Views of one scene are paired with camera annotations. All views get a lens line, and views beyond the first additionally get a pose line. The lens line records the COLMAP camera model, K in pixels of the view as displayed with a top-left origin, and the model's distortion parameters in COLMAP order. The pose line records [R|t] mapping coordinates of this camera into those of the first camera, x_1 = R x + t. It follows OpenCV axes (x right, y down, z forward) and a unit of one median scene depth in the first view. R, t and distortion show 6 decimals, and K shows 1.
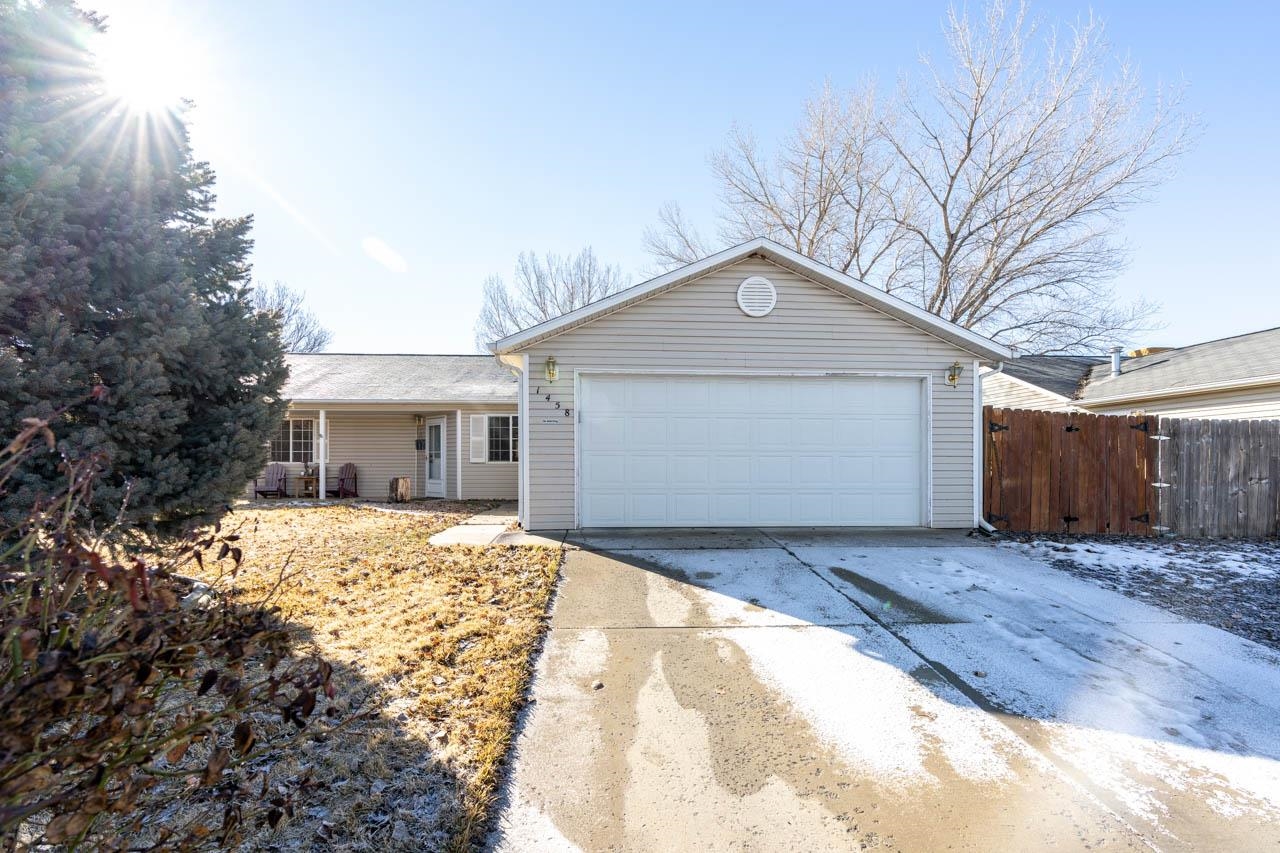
lens RADIAL K [[583.7, 0, 634.3], [0, 583.7, 456.7], [0, 0, 1]] dist [-0.002162, 0.000002]
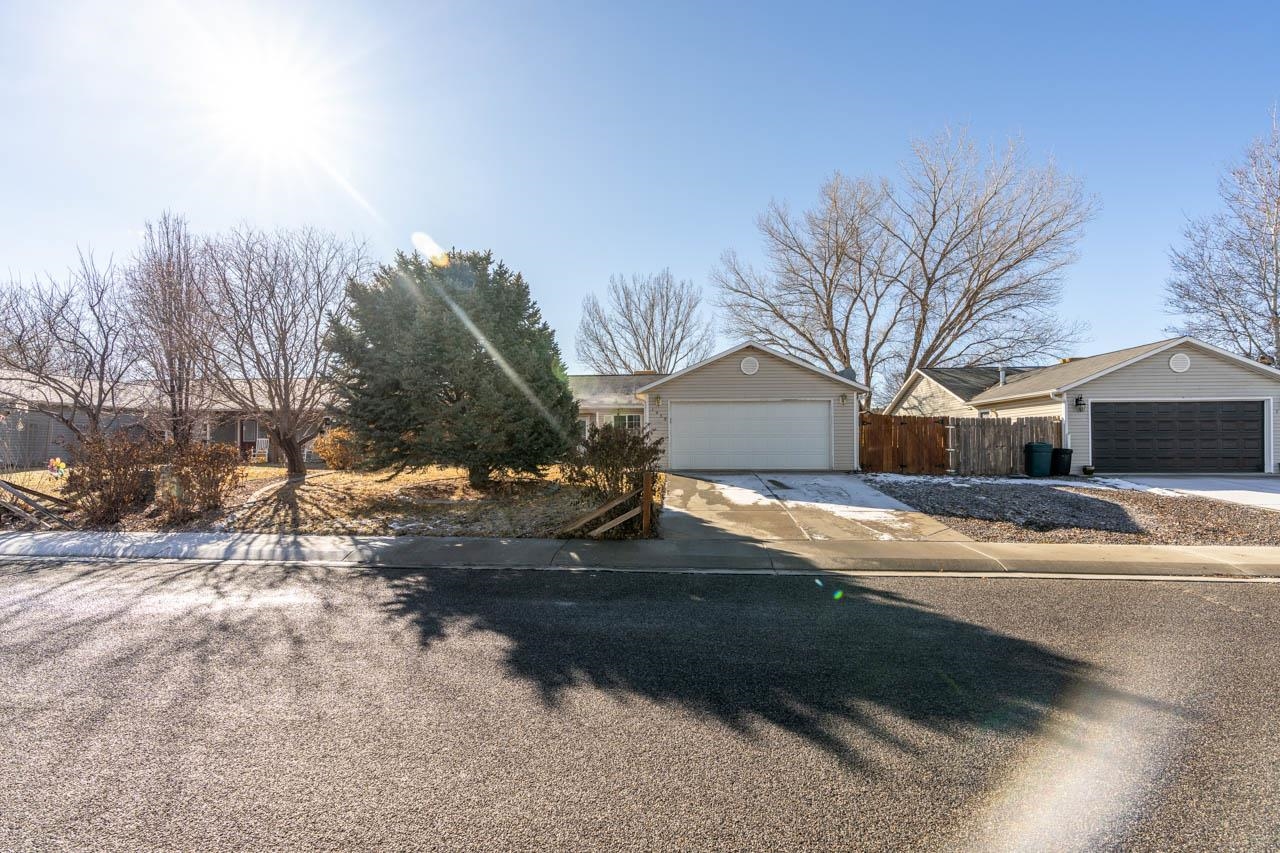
lens RADIAL K [[563.6, 0, 640.0], [0, 563.6, 426.5], [0, 0, 1]] dist [0.020459, 0.000169]
pose [[0.992409, -0.009961, -0.122581, 0.055682], [0.007062, 0.999686, -0.024055, 0.006510], [0.122782, 0.023007, 0.992167, -1.148527]]
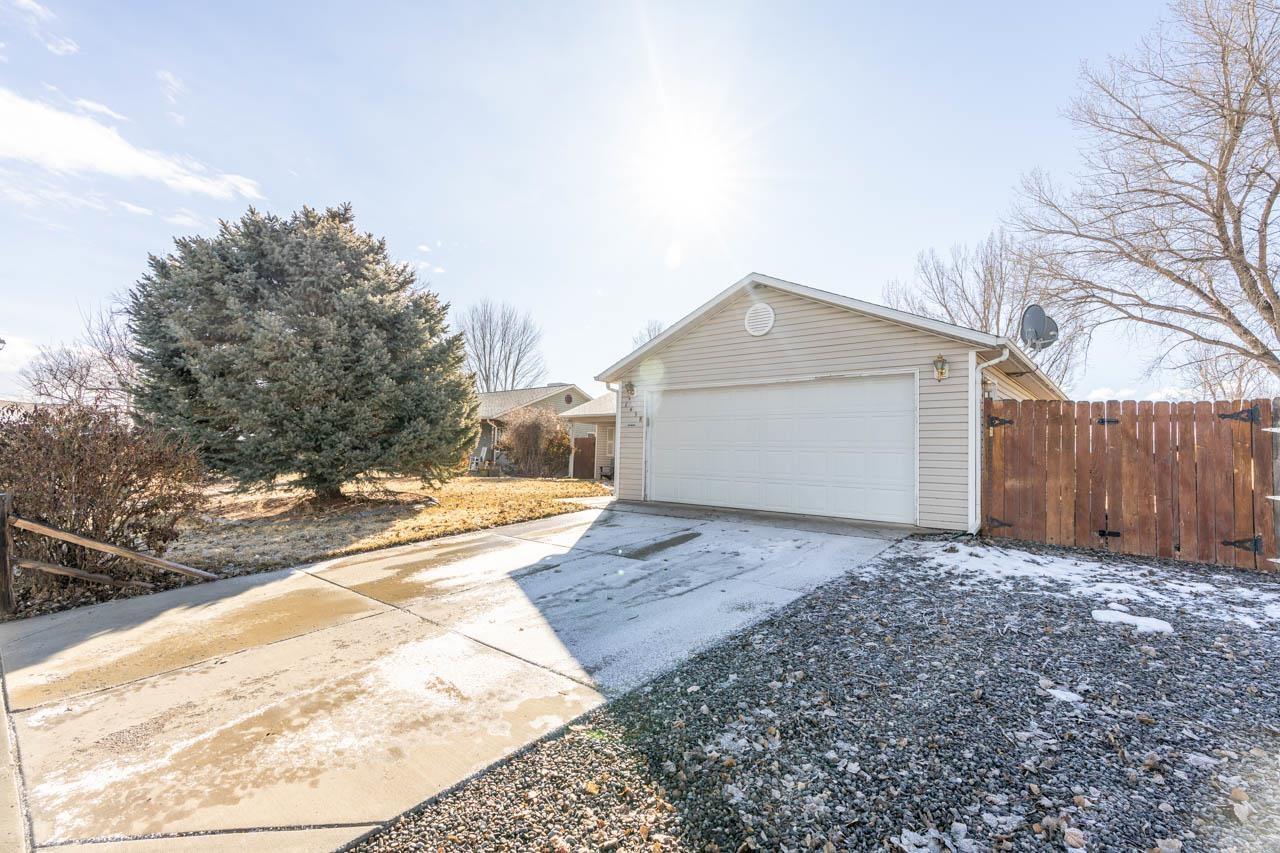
lens RADIAL K [[579.6, 0, 641.4], [0, 579.6, 410.7], [0, 0, 1]] dist [-0.002005, 0.000633]
pose [[0.724027, -0.038905, -0.688674, 0.834494], [-0.021420, 0.996658, -0.078823, 0.015380], [0.689439, 0.071822, 0.720774, -0.026108]]
